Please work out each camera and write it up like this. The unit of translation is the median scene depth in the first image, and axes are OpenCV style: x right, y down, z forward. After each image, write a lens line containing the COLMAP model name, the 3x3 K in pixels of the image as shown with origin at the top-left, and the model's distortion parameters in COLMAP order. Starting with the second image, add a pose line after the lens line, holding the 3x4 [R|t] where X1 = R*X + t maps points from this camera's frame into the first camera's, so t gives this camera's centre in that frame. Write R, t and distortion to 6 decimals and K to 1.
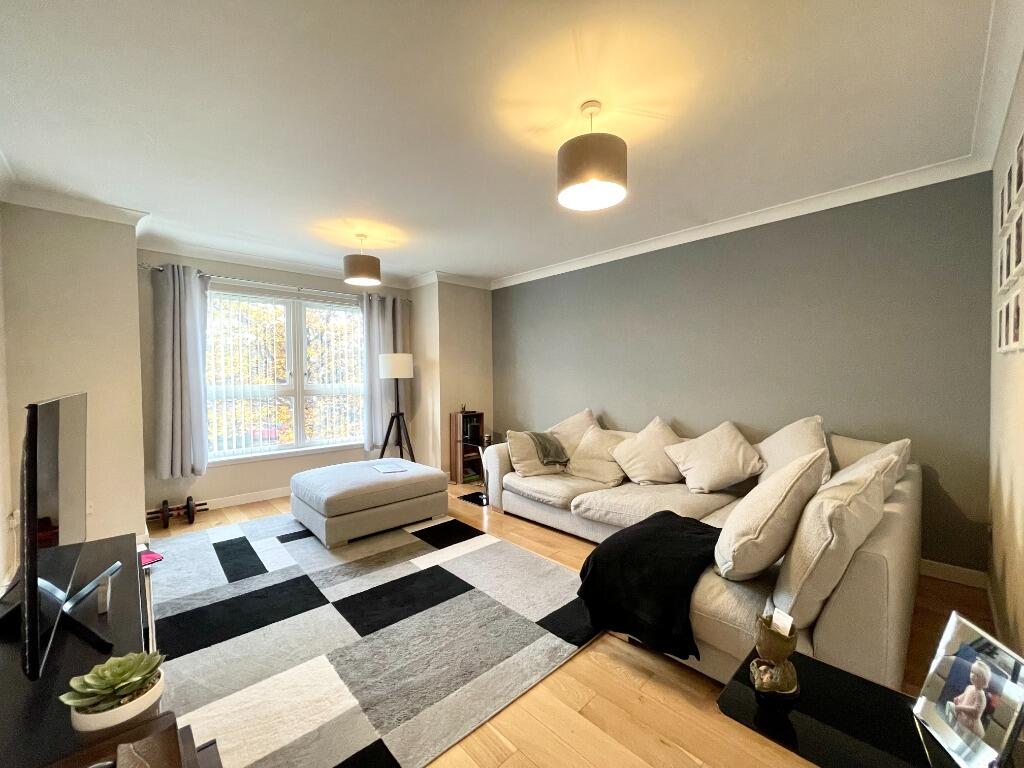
lens RADIAL K [[412.9, 0, 514.2], [0, 412.9, 381.4], [0, 0, 1]] dist [-0.002438, -0.000118]
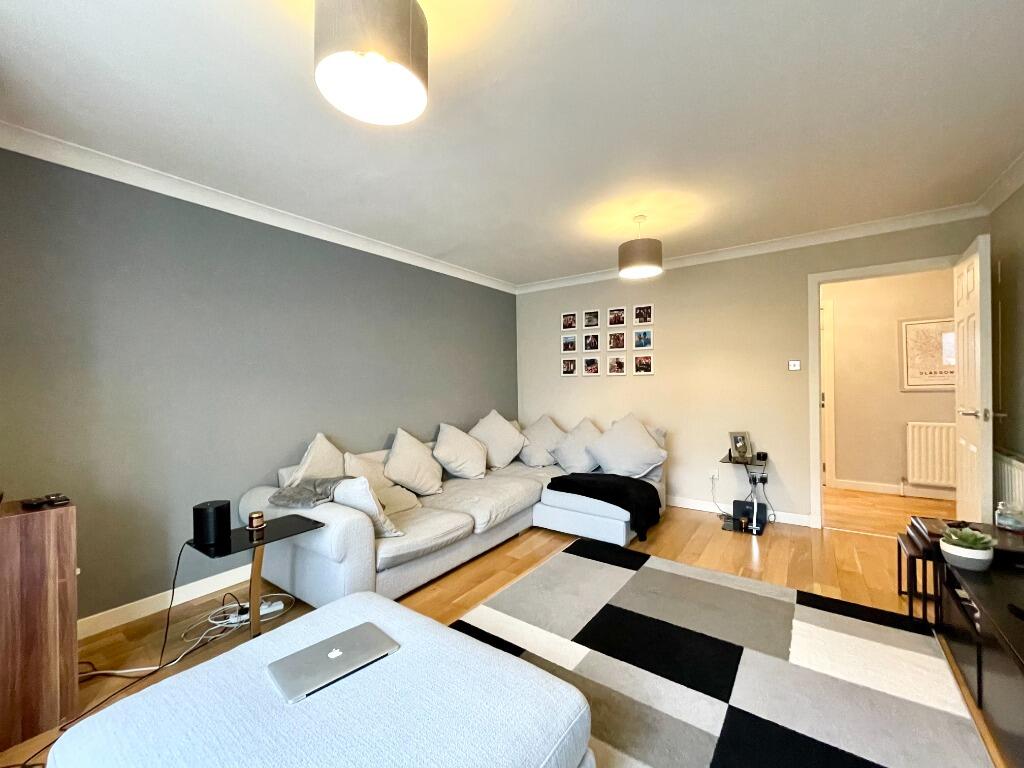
lens RADIAL K [[412.9, 0, 514.2], [0, 412.9, 382.3], [0, 0, 1]] dist [-0.002438, -0.000118]
pose [[-0.178786, 0.008599, 0.983850, -0.828724], [0.033338, 0.999441, -0.002677, -0.014136], [-0.983323, 0.032321, -0.178973, 1.128527]]
